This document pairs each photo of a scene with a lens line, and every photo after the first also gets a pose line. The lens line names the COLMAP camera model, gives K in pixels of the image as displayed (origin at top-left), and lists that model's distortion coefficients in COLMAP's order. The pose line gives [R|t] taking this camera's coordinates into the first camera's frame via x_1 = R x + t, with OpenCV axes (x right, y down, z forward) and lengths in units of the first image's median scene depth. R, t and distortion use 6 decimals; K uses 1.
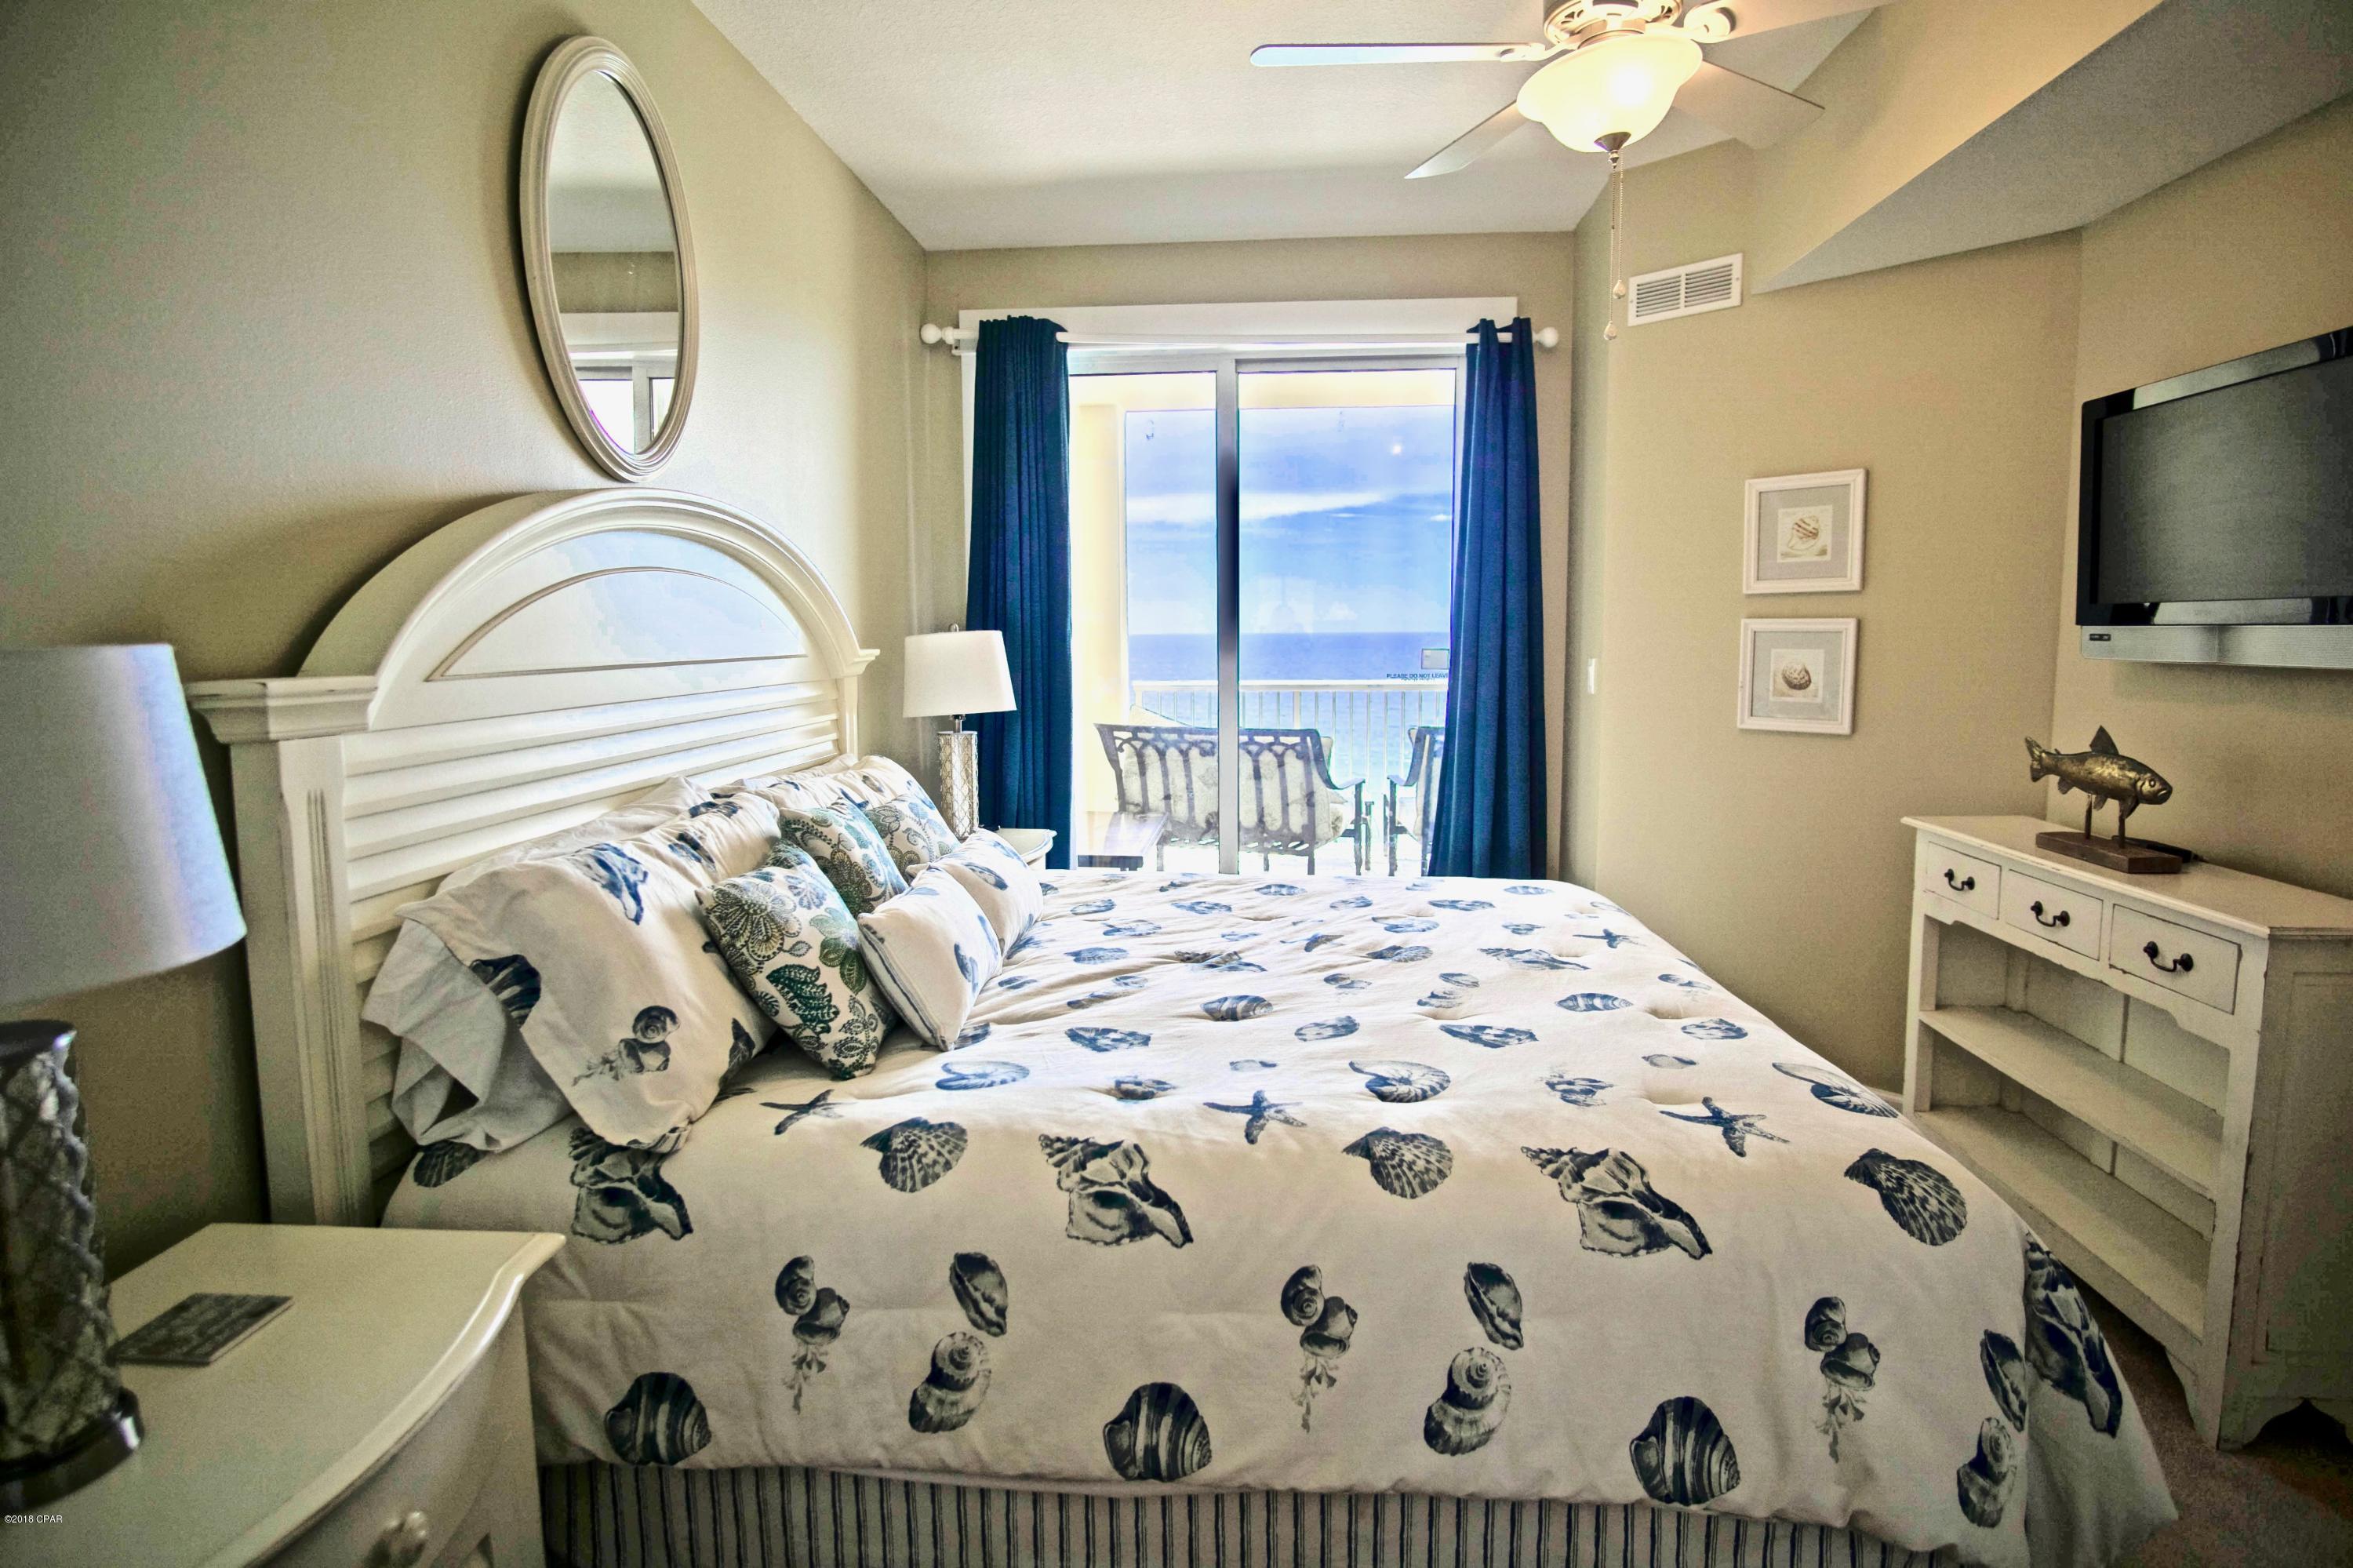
lens RADIAL K [[1261.2, 0, 1178.6], [0, 1261.2, 771.0], [0, 0, 1]] dist [-0.019398, 0.000650]
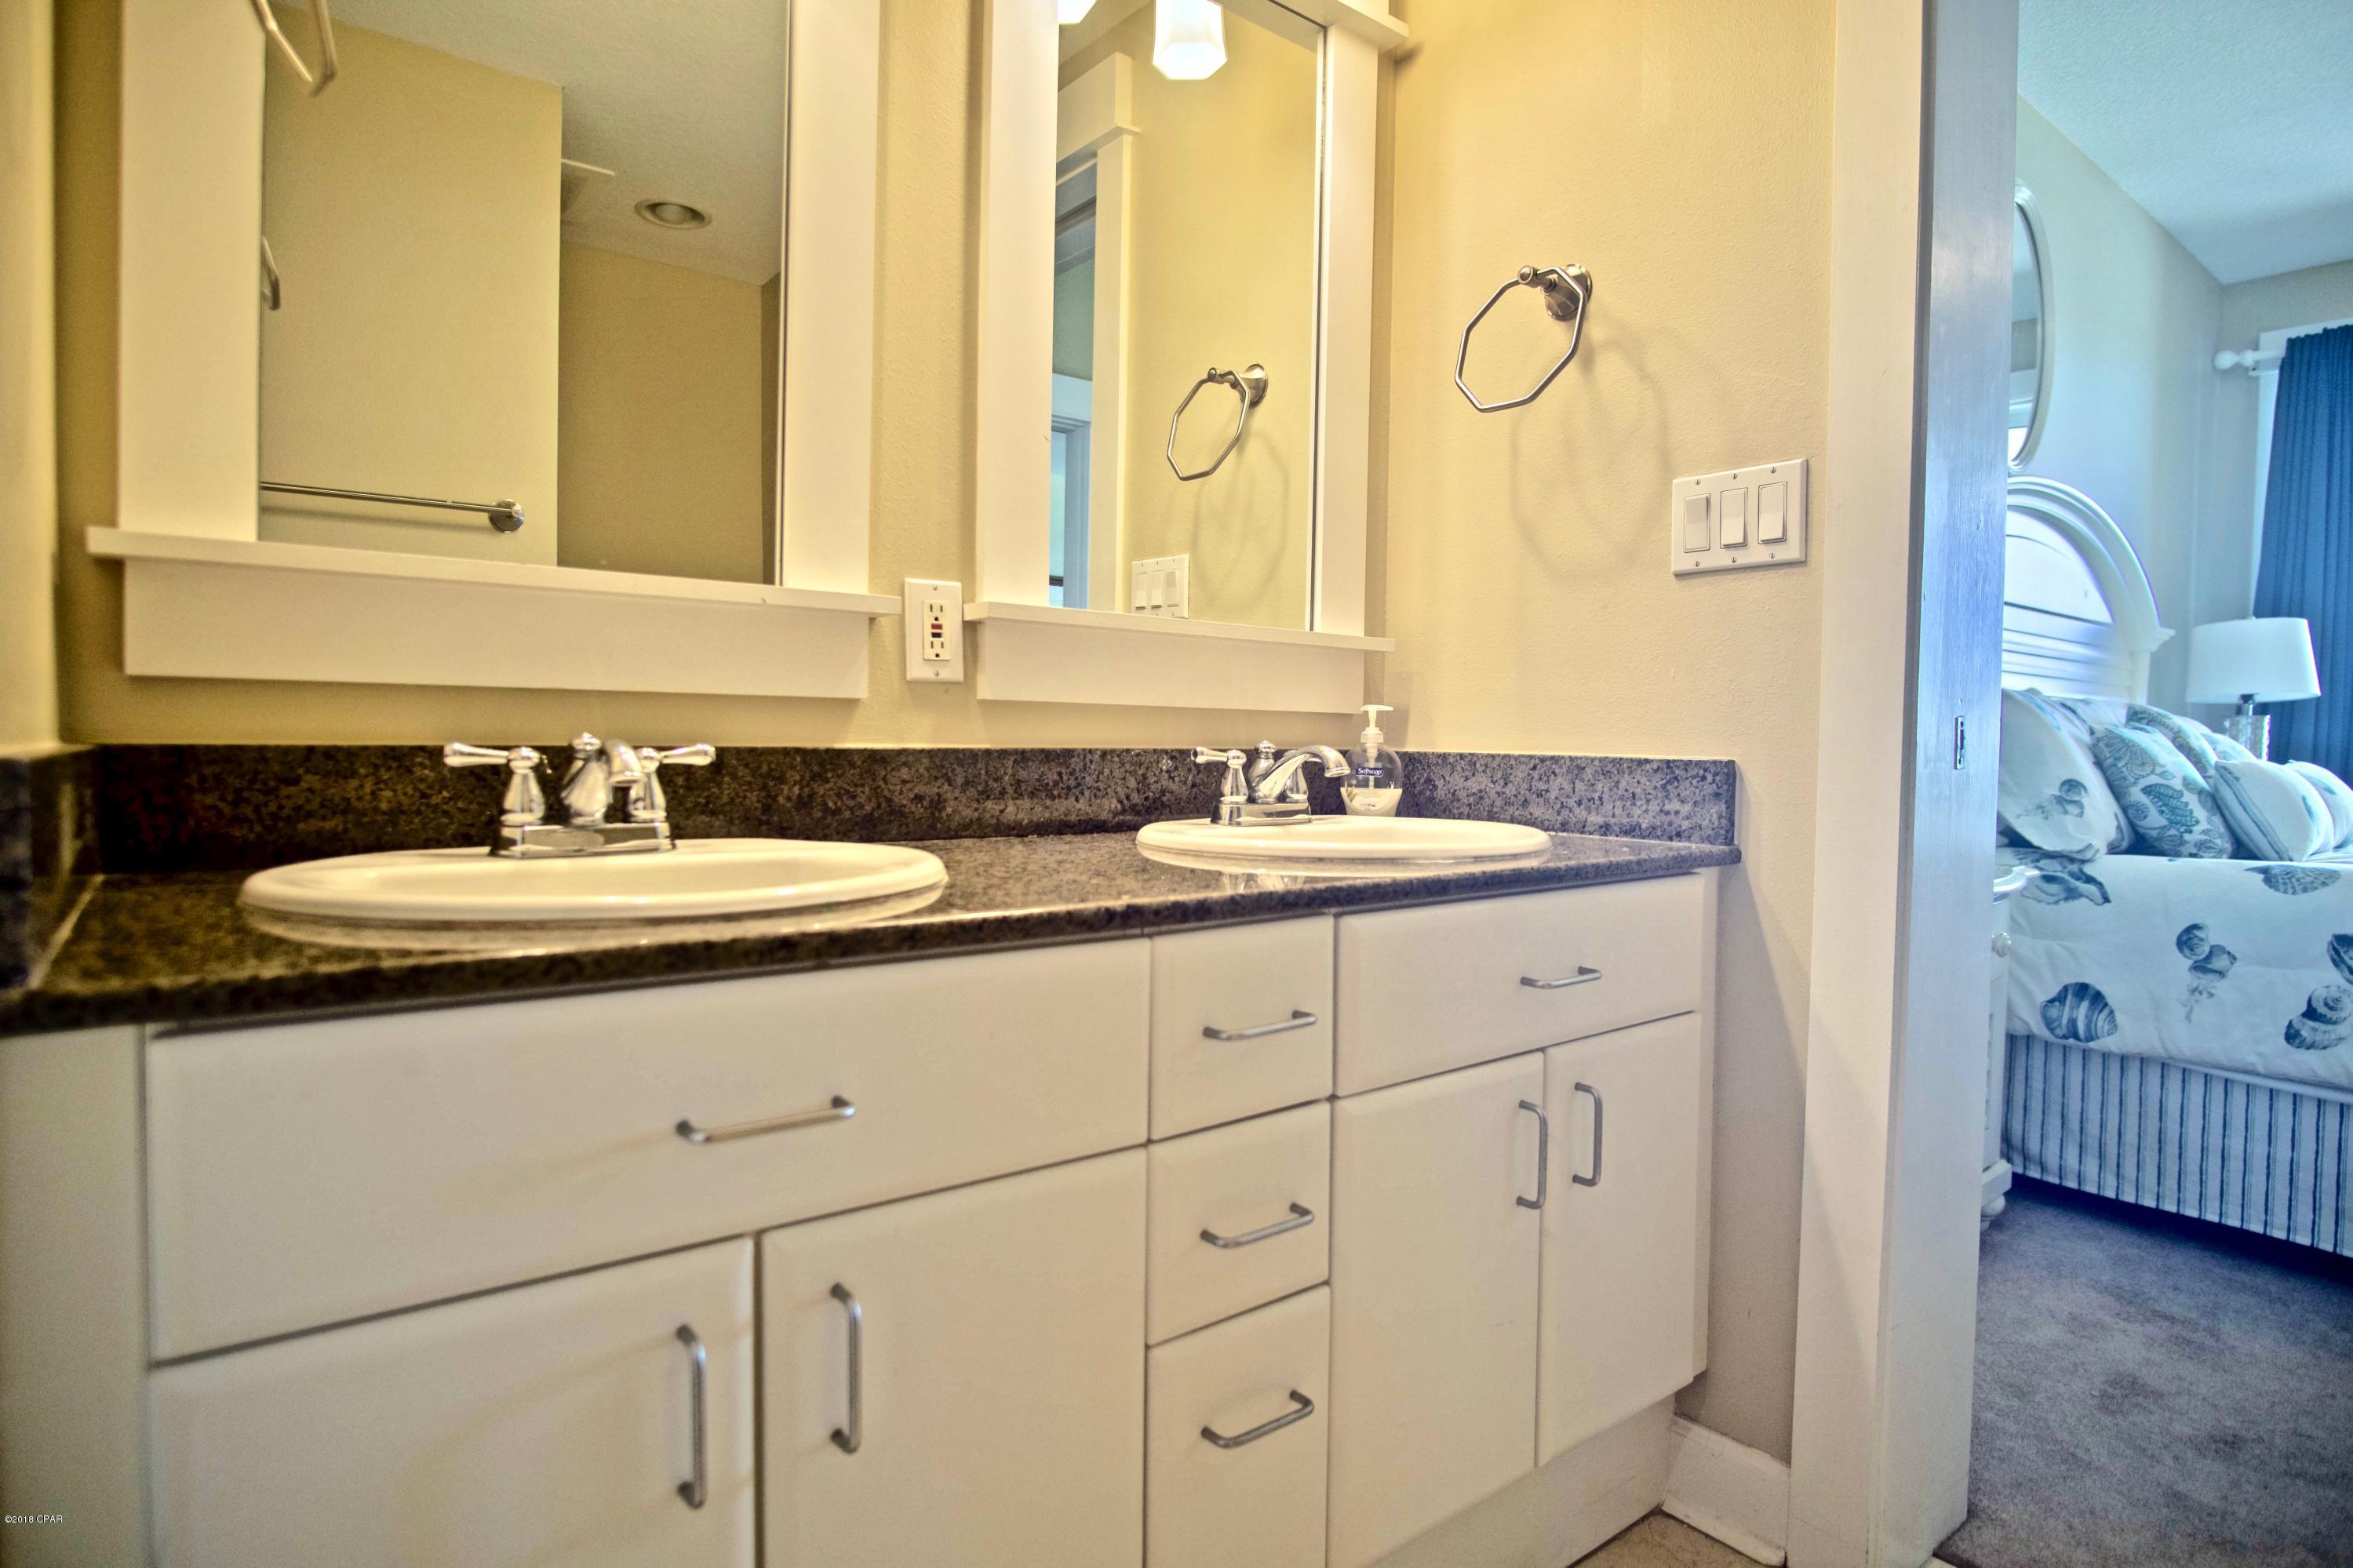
lens RADIAL K [[1261.0, 0, 1178.9], [0, 1261.0, 788.7], [0, 0, 1]] dist [-0.019398, 0.000650]
pose [[0.680921, 0.047759, -0.730798, -0.046667], [-0.104055, 0.994057, -0.031991, 0.387167], [0.724927, 0.097827, 0.681844, -0.898472]]
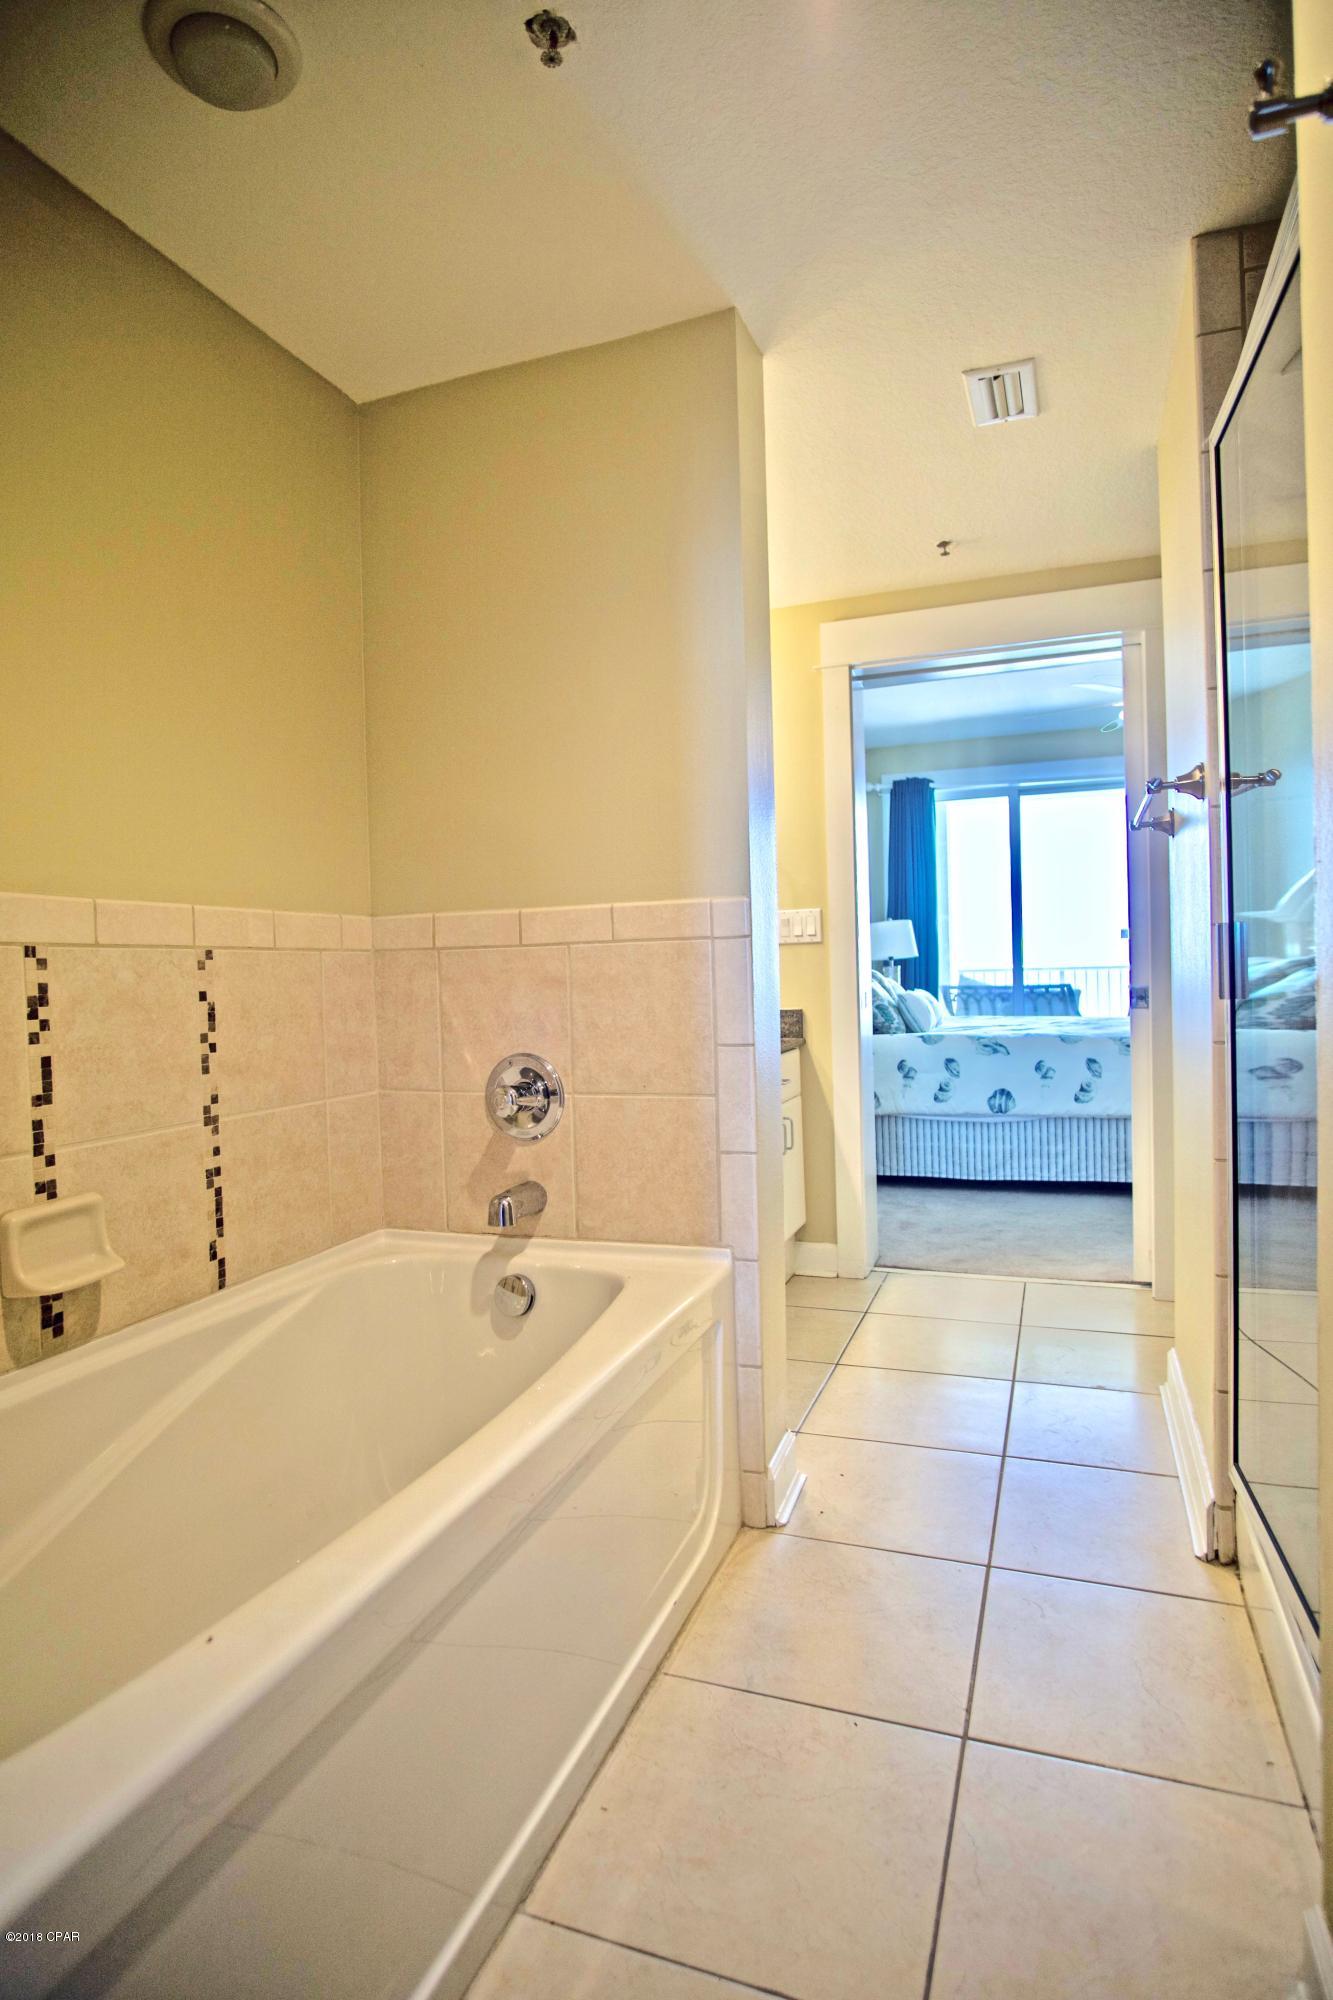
lens RADIAL K [[1071.9, 0, 667.1], [0, 1071.9, 997.3], [0, 0, 1]] dist [-0.019398, 0.000650]
pose [[0.961991, -0.008415, -0.272952, -0.097246], [-0.015194, 0.996328, -0.084265, 0.467962], [0.272658, 0.085209, 0.958330, -2.279126]]
